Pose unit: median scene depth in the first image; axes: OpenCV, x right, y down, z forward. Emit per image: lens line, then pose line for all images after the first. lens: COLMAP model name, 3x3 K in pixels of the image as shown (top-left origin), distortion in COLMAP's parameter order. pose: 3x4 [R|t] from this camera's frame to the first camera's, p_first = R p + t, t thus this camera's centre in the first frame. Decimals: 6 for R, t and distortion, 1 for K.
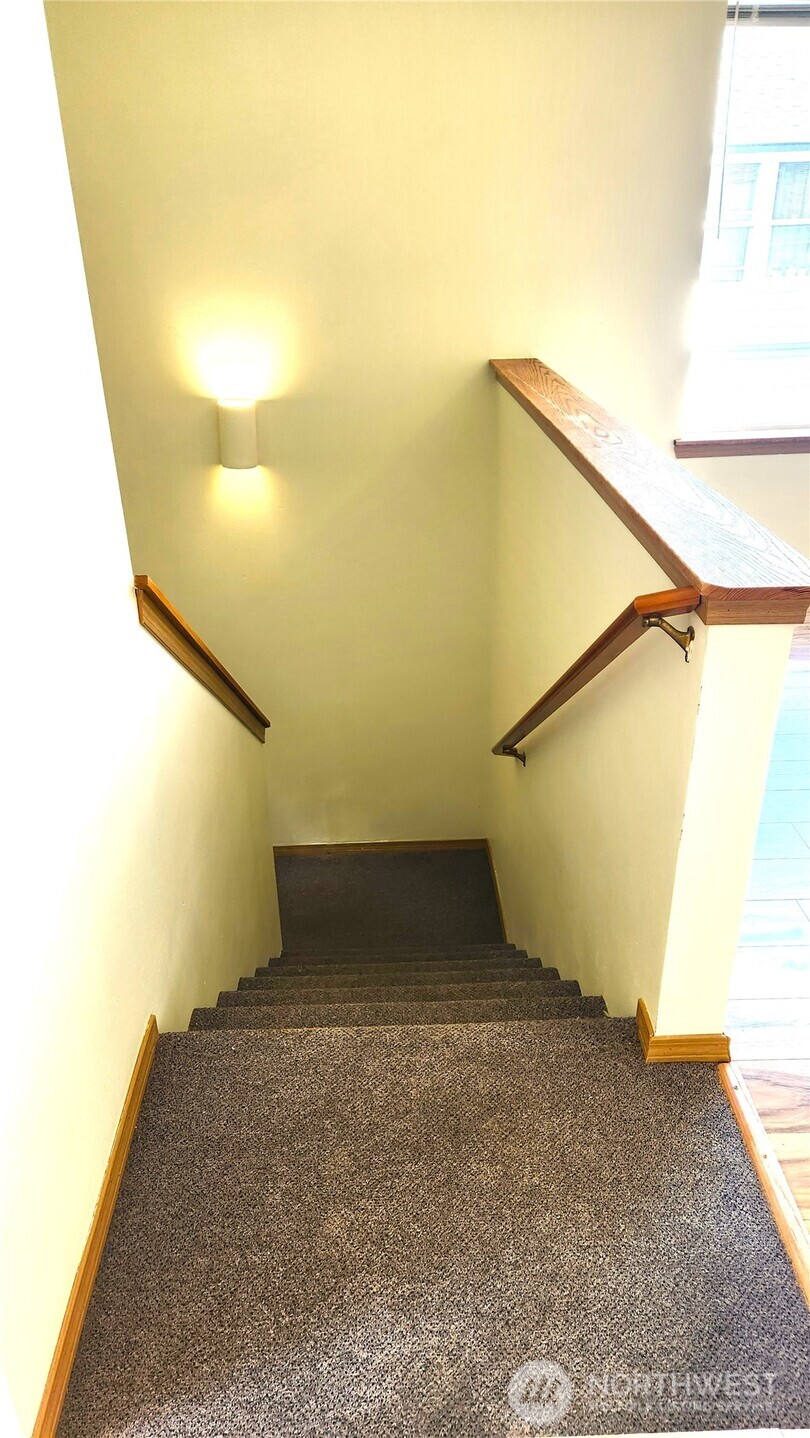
lens RADIAL K [[959.1, 0, 409.5], [0, 959.1, 709.8], [0, 0, 1]] dist [0.035833, -0.001580]
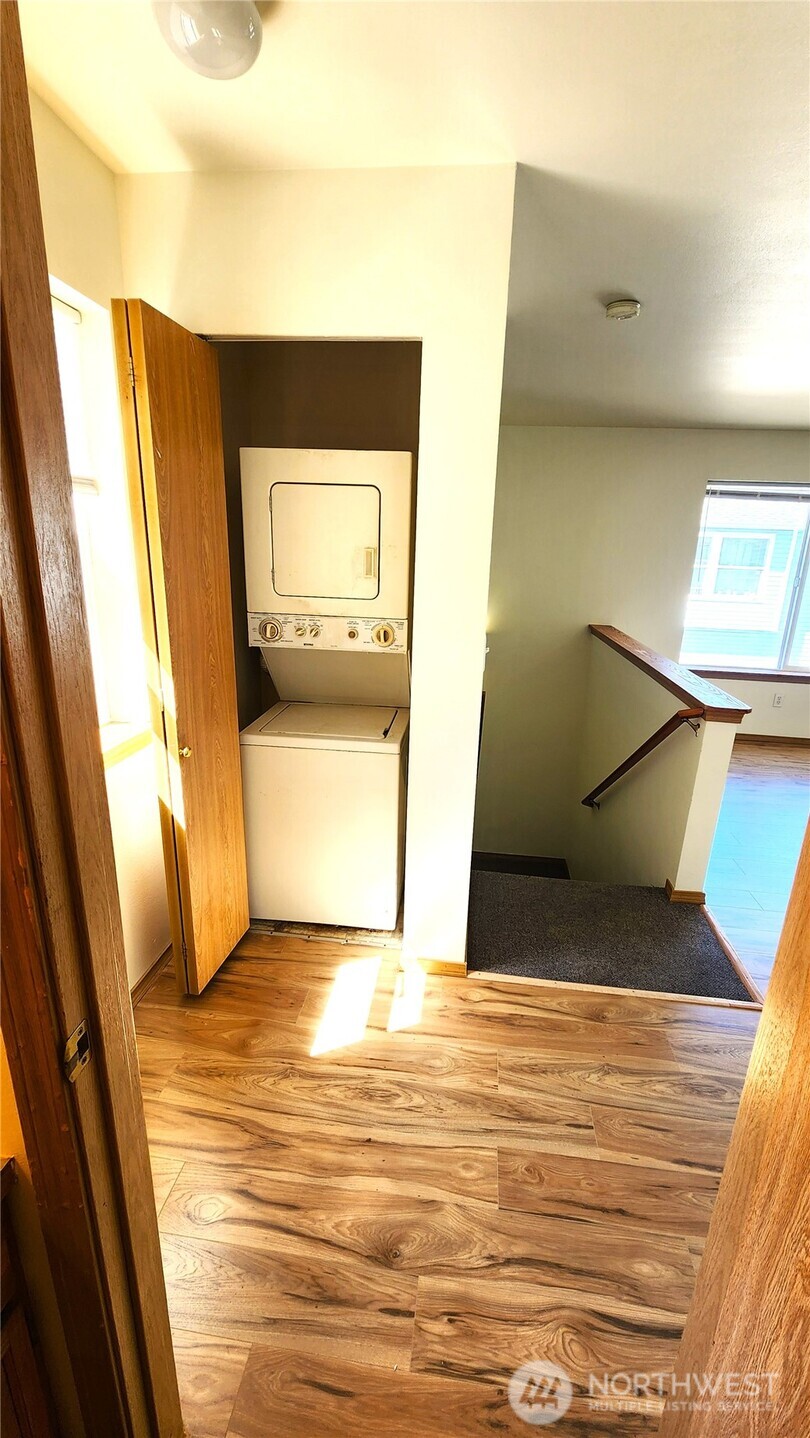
lens RADIAL K [[587.3, 0, 409.2], [0, 587.3, 719.0], [0, 0, 1]] dist [-0.001322, 0.000102]
pose [[0.987987, 0.088569, -0.126635, -0.288318], [-0.109174, 0.980007, -0.166337, 0.247631], [0.109371, 0.178164, 0.977904, -0.678213]]
